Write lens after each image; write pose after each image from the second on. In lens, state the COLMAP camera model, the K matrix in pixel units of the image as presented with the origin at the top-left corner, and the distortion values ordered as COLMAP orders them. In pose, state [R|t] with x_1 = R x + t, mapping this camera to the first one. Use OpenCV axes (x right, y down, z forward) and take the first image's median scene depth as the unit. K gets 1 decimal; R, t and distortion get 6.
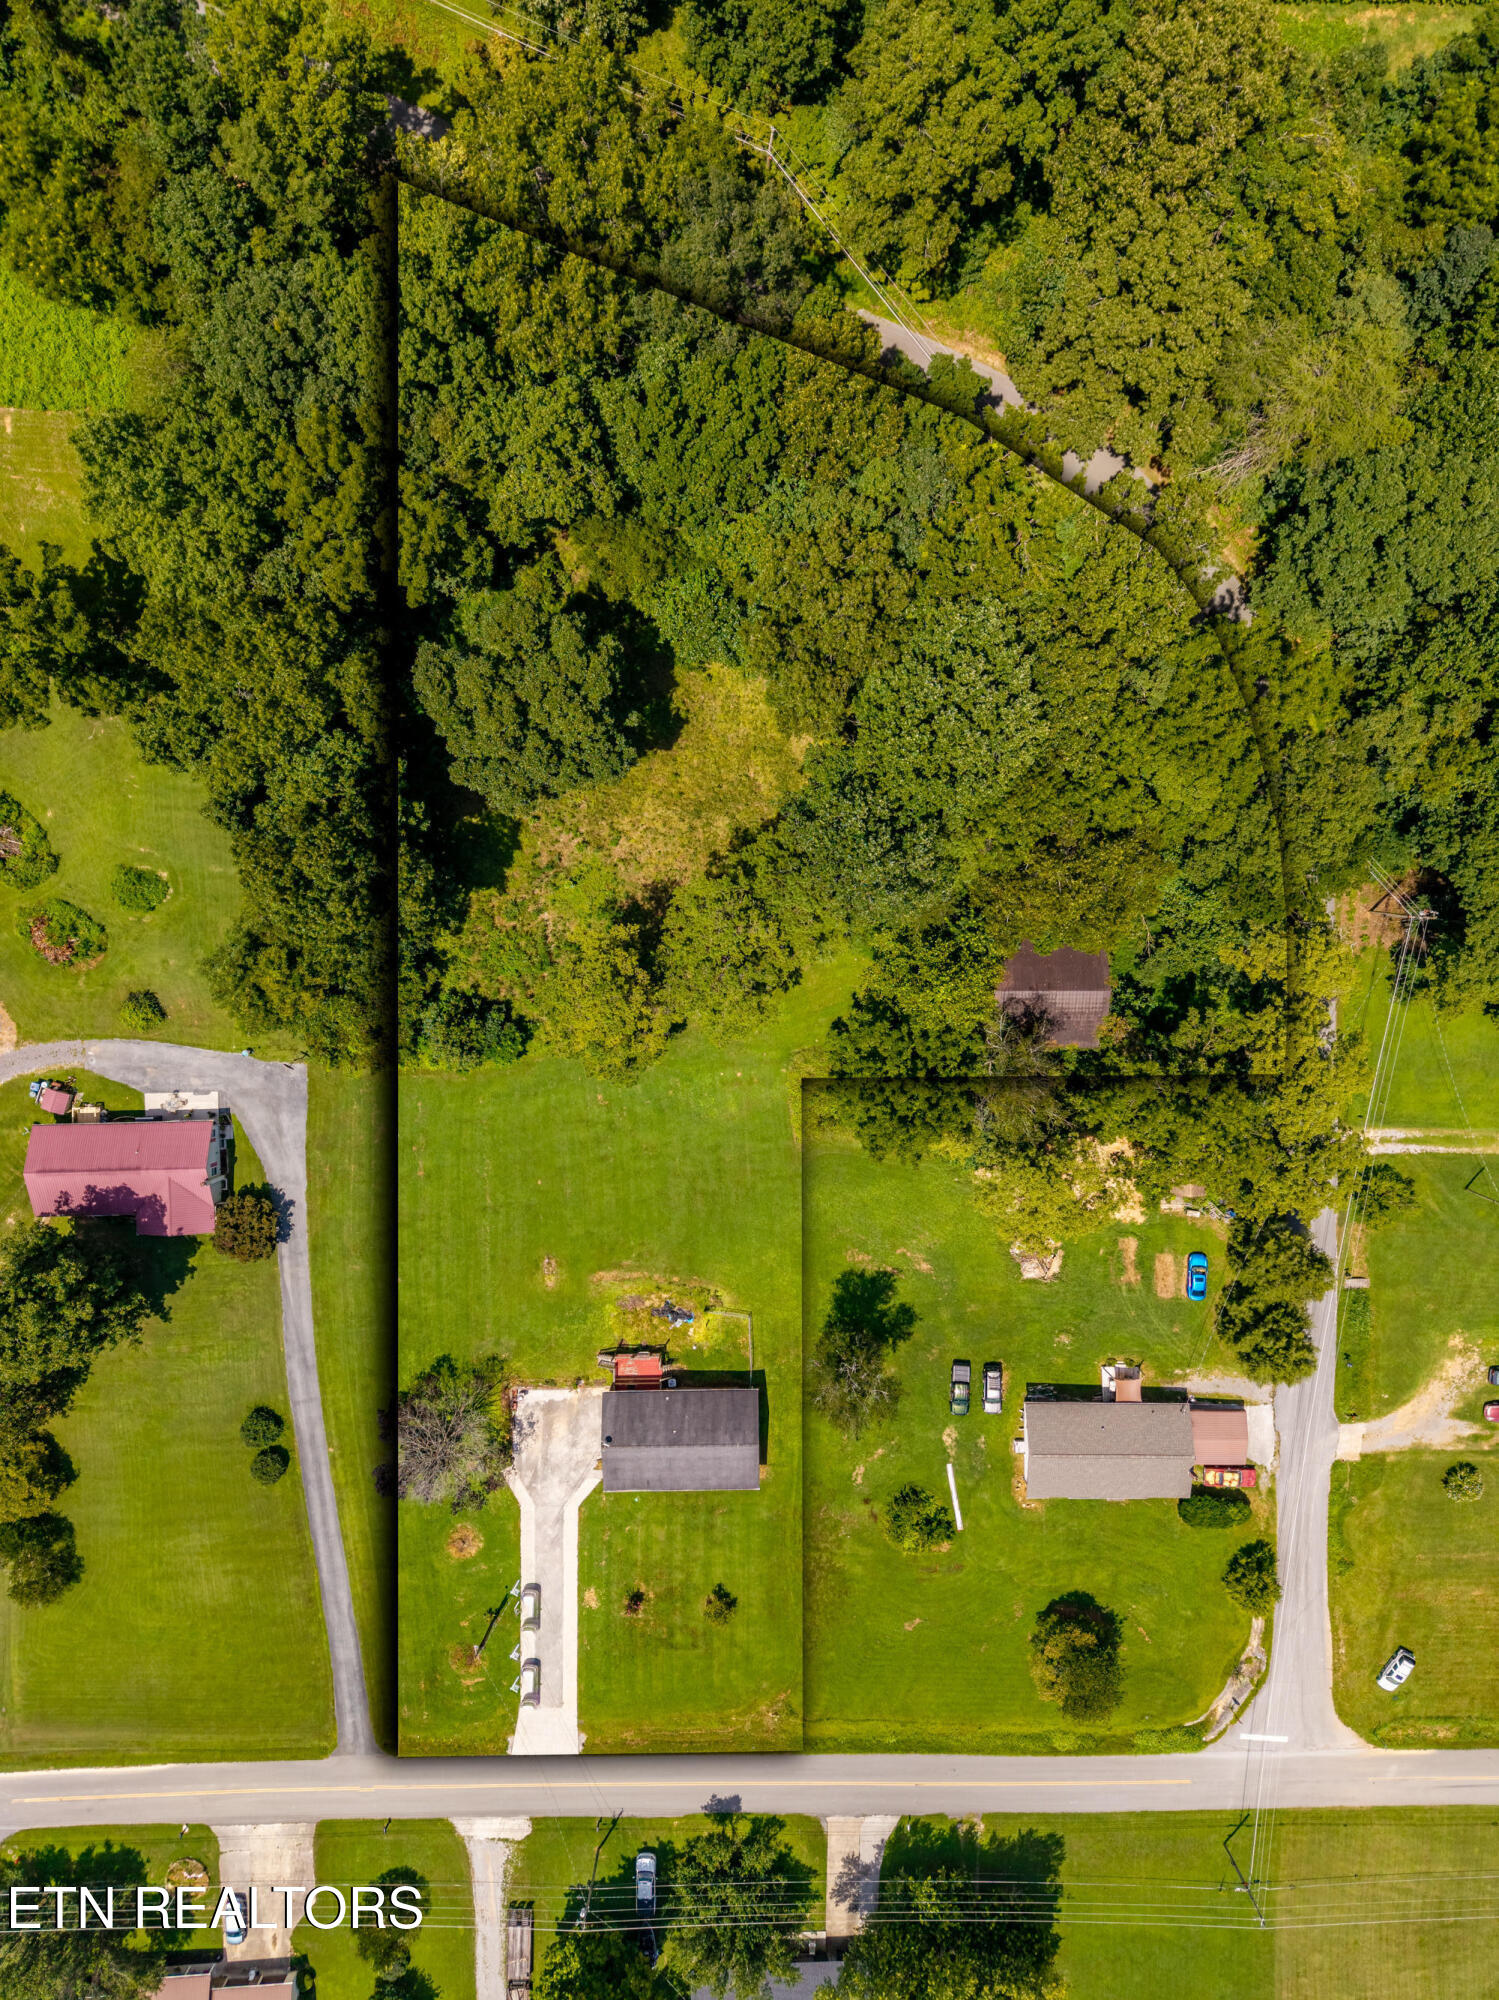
lens RADIAL K [[1326.4, 0, 746.4], [0, 1326.4, 1002.4], [0, 0, 1]] dist [0.052586, -0.037705]
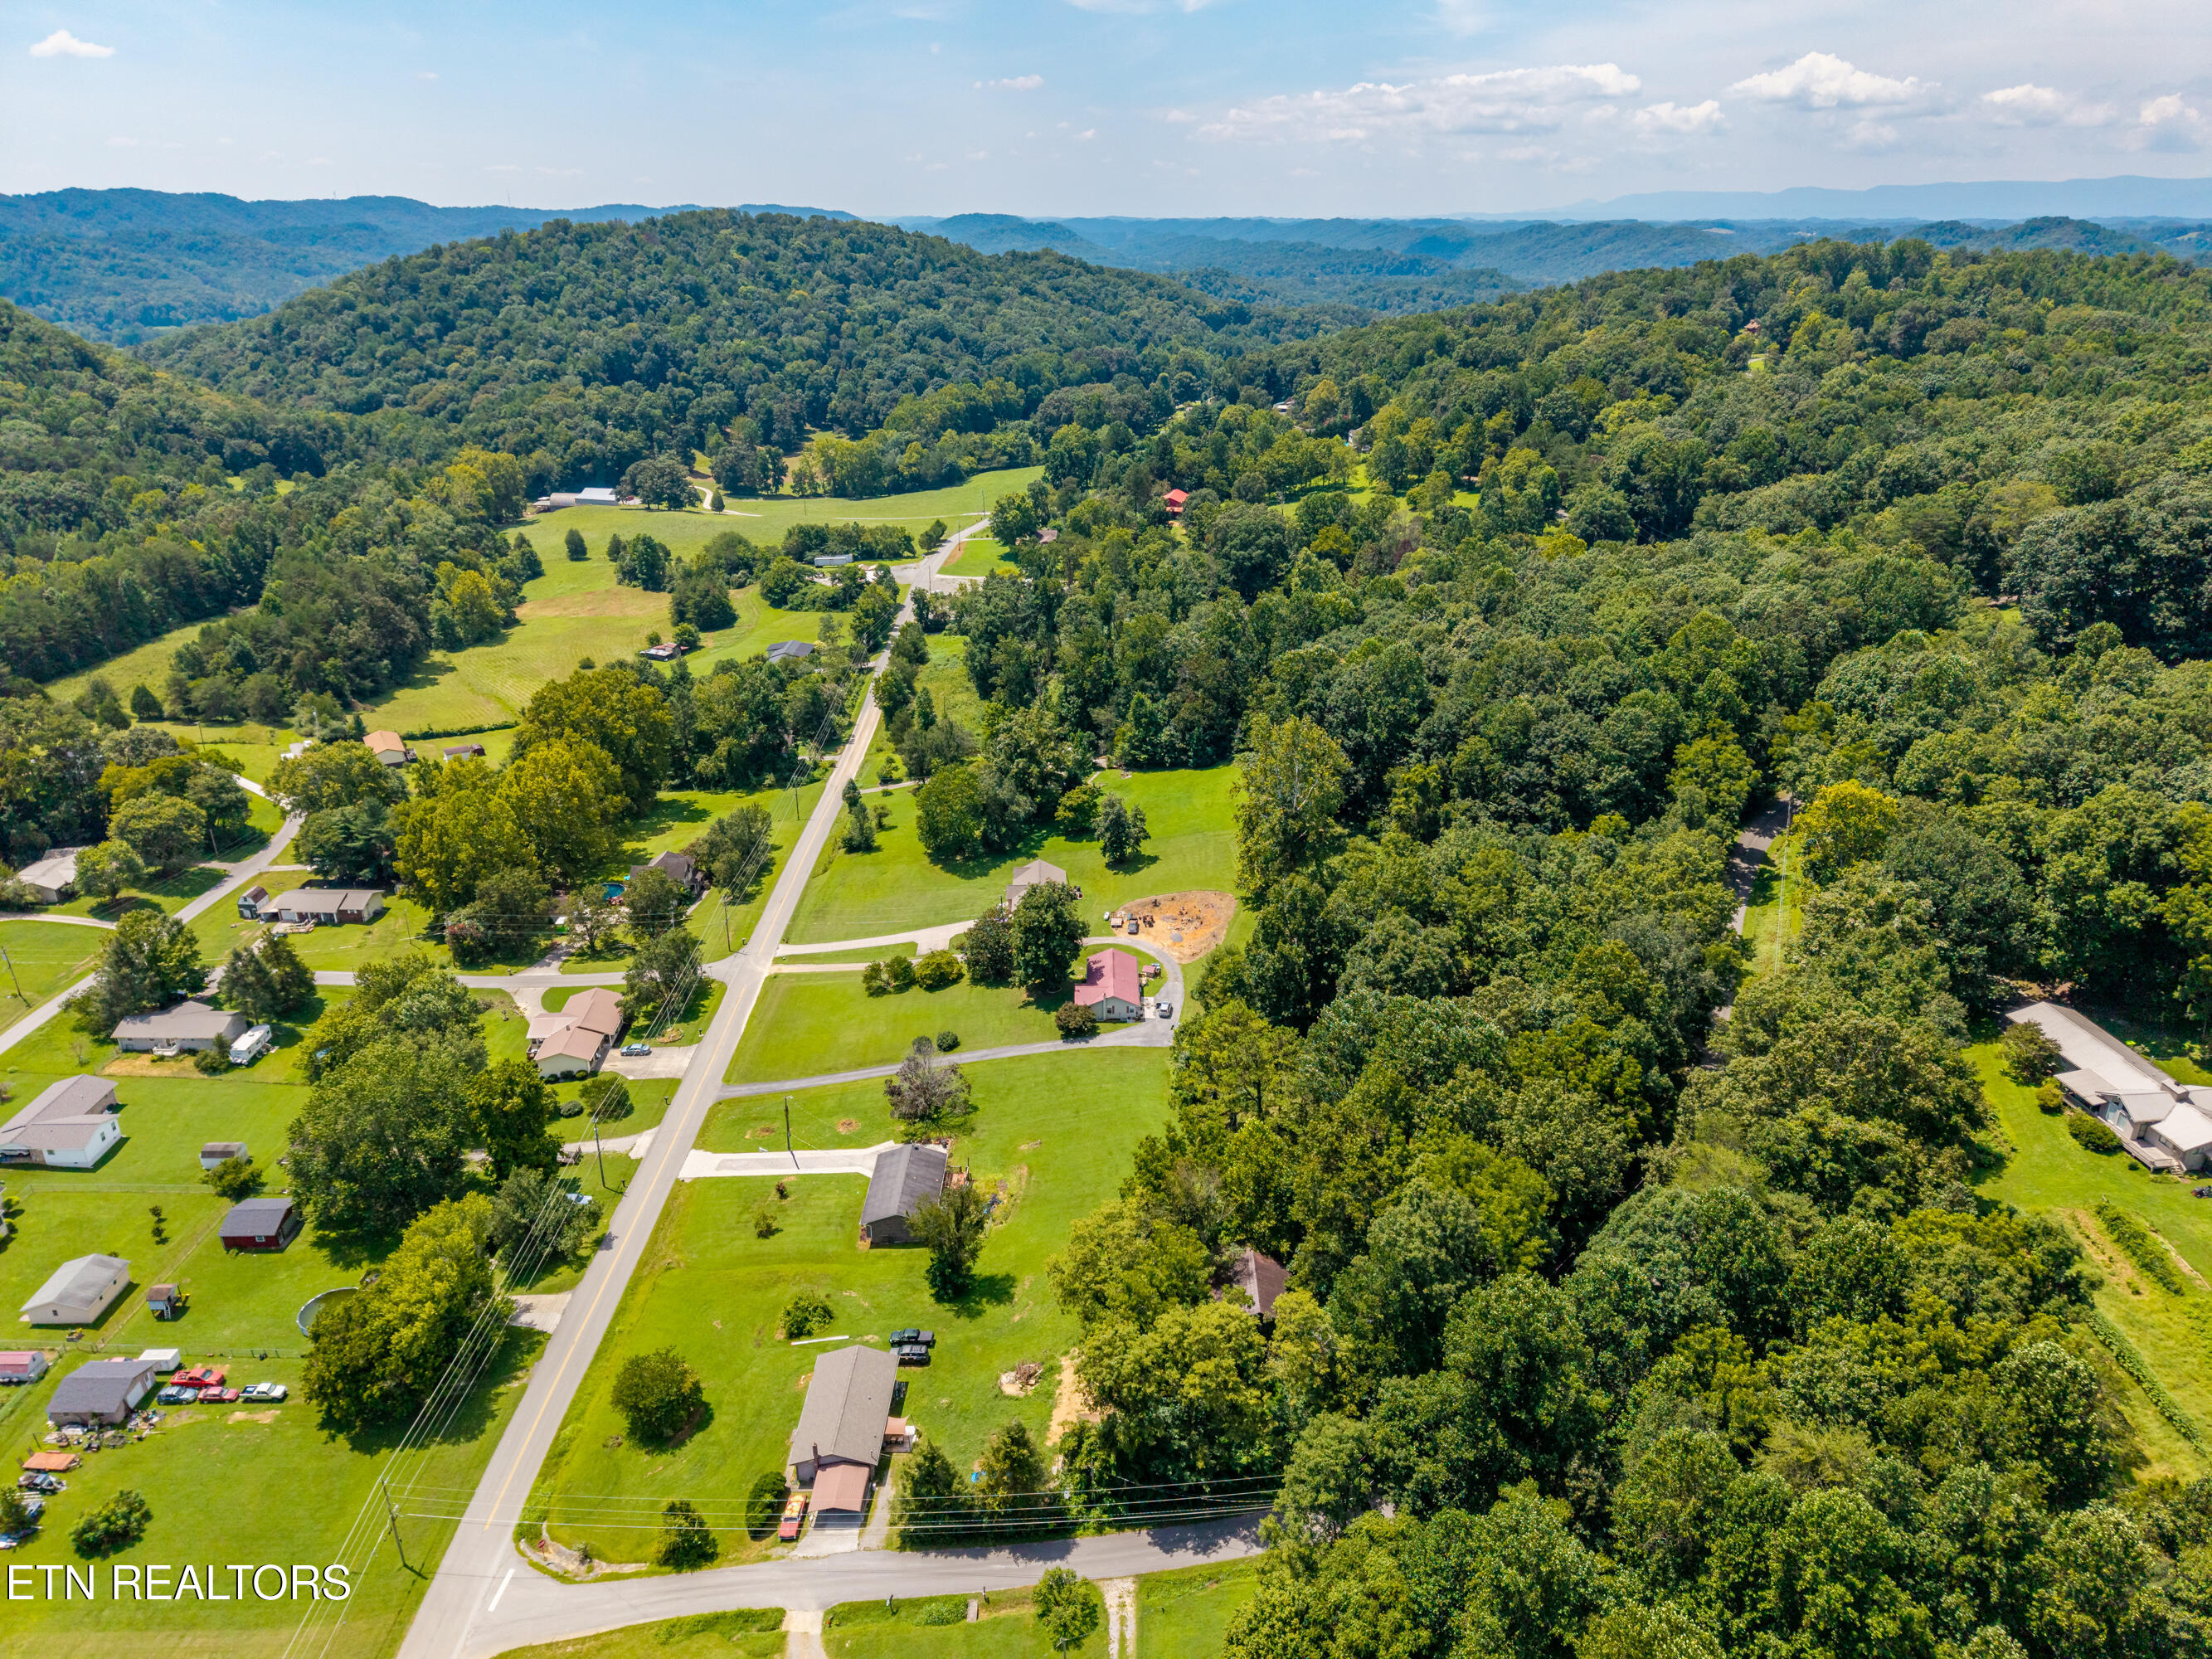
lens RADIAL K [[1467.1, 0, 1112.1], [0, 1467.1, 826.5], [0, 0, 1]] dist [0.052586, -0.037705]
pose [[-0.014292, 0.385911, -0.922425, 1.158240], [-0.999686, -0.024490, 0.005244, 0.111308], [-0.020567, 0.922211, 0.386140, 0.064217]]
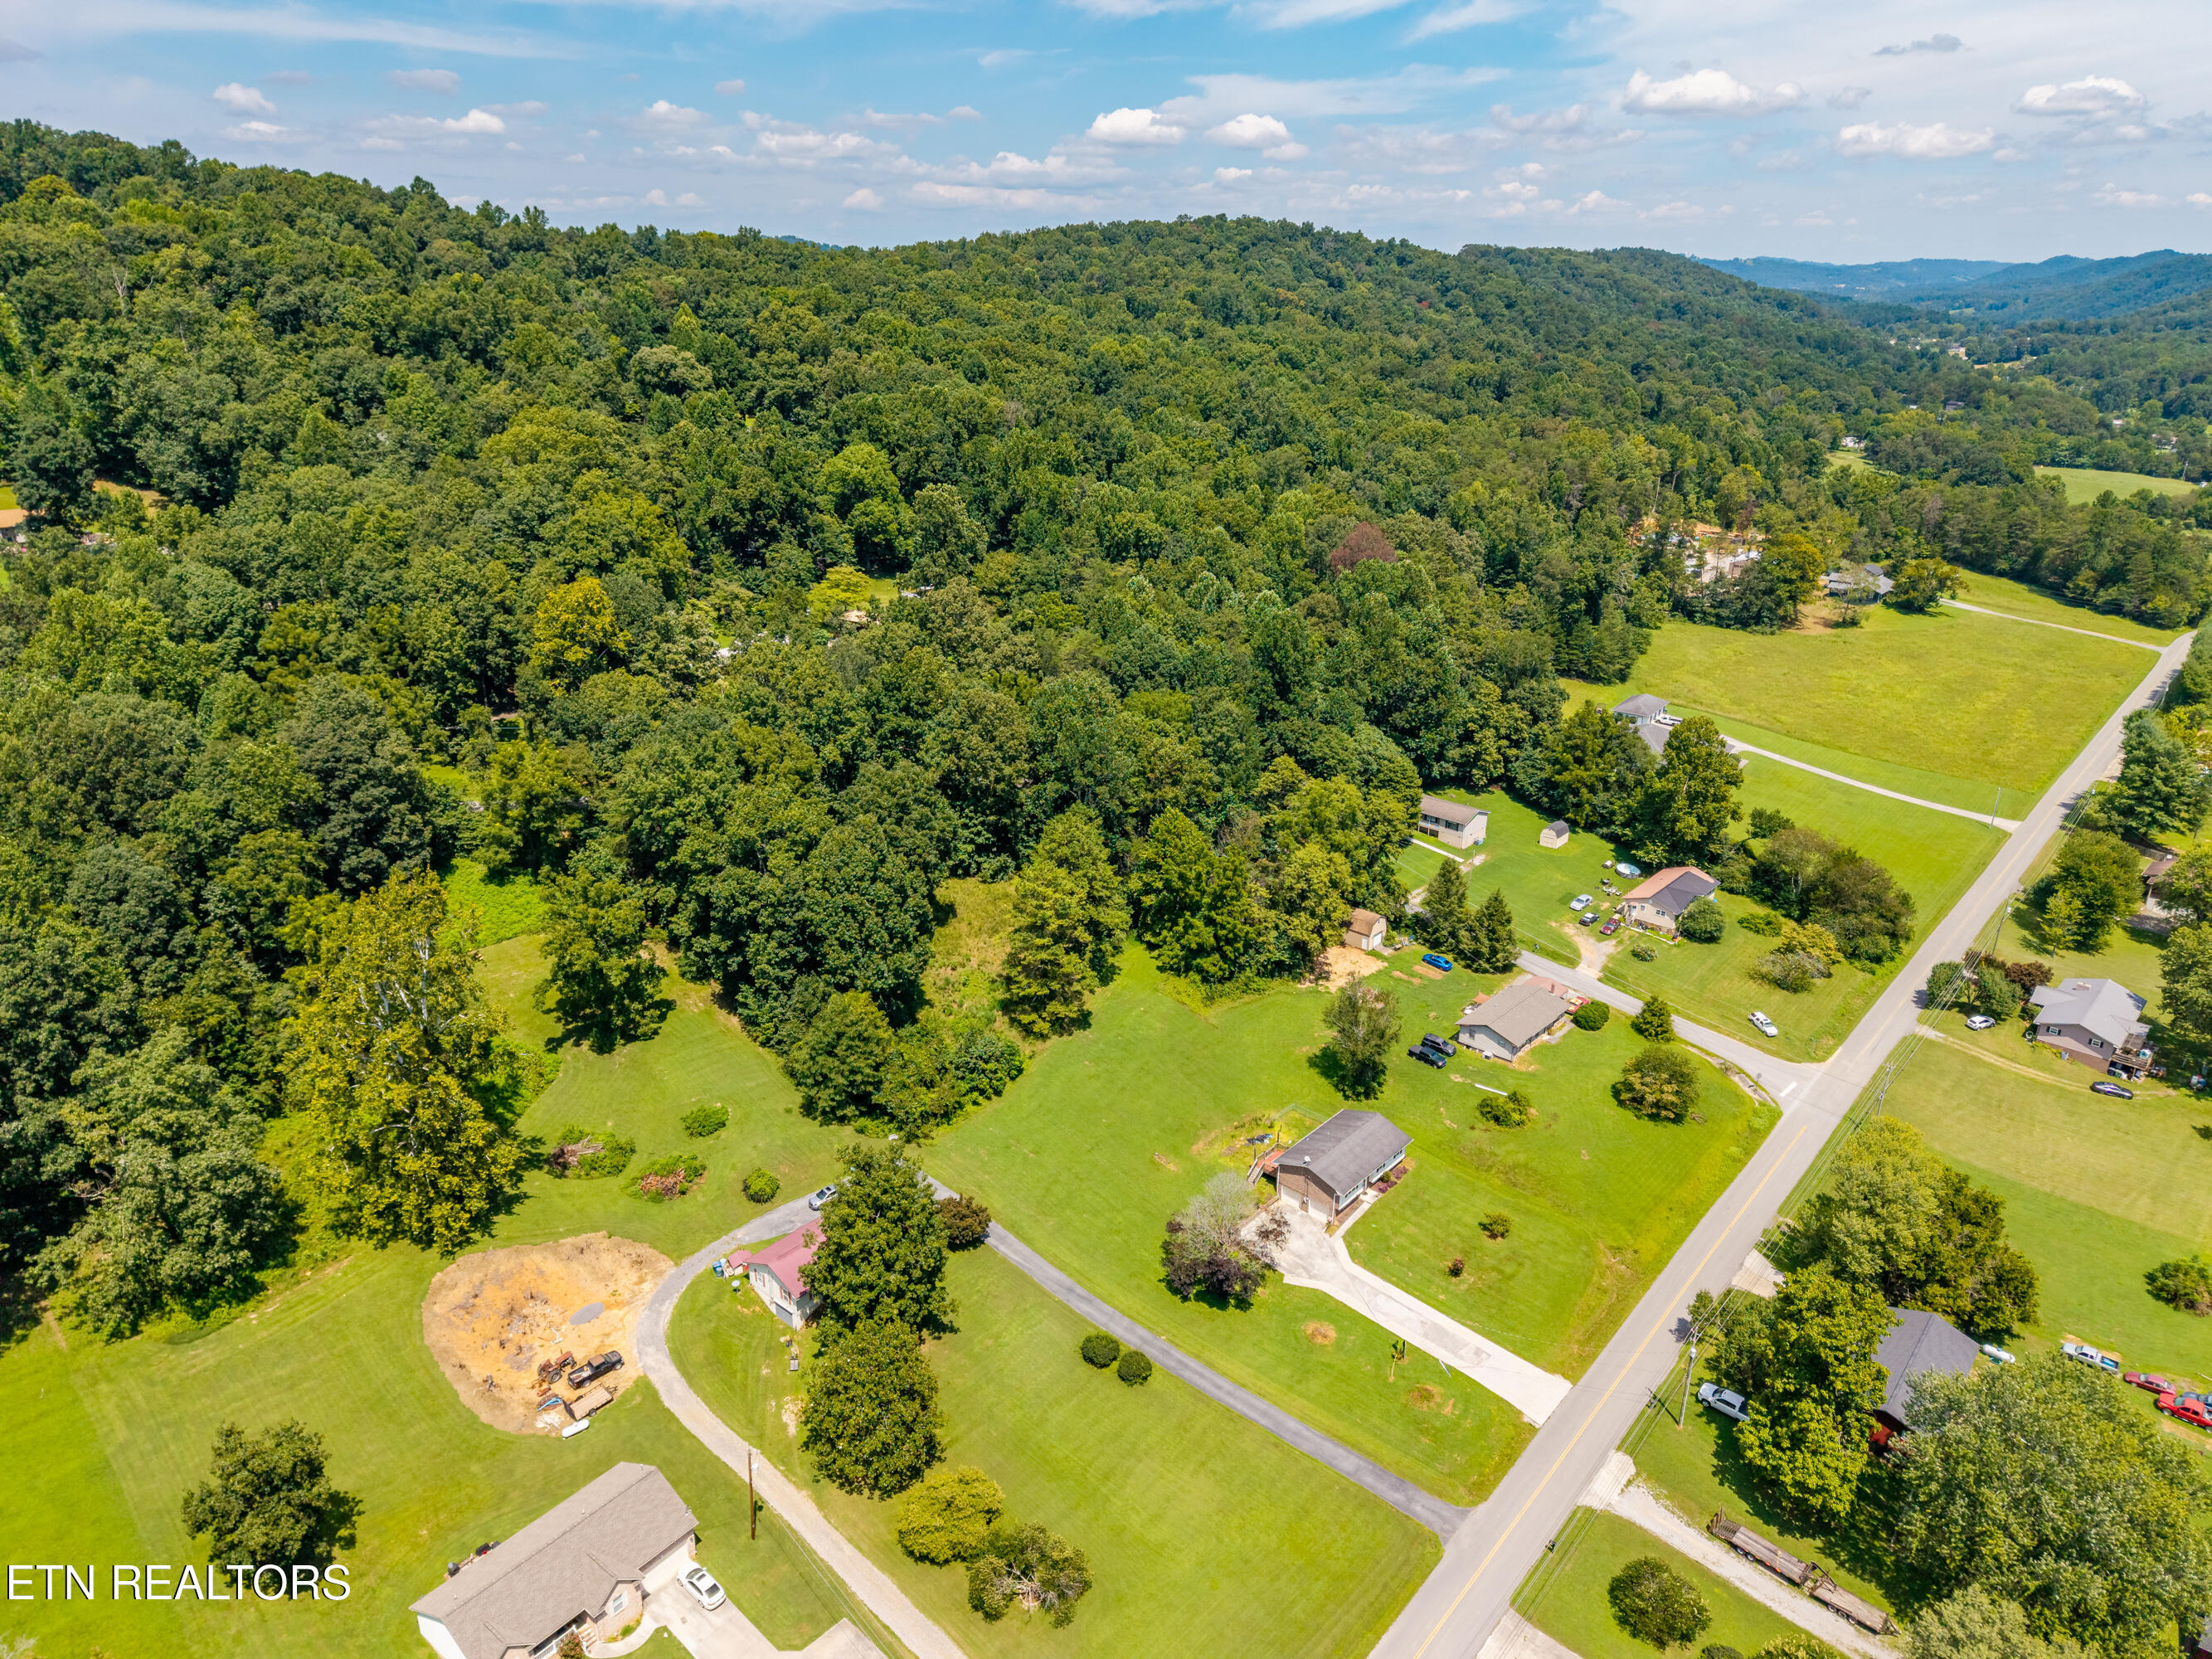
lens RADIAL K [[1467.1, 0, 1107.1], [0, 1467.1, 838.7], [0, 0, 1]] dist [0.052586, -0.037705]
pose [[0.667374, -0.261354, 0.697357, -0.998007], [0.744723, 0.234082, -0.624975, 0.894406], [0.000101, 0.936429, 0.350856, 0.265068]]
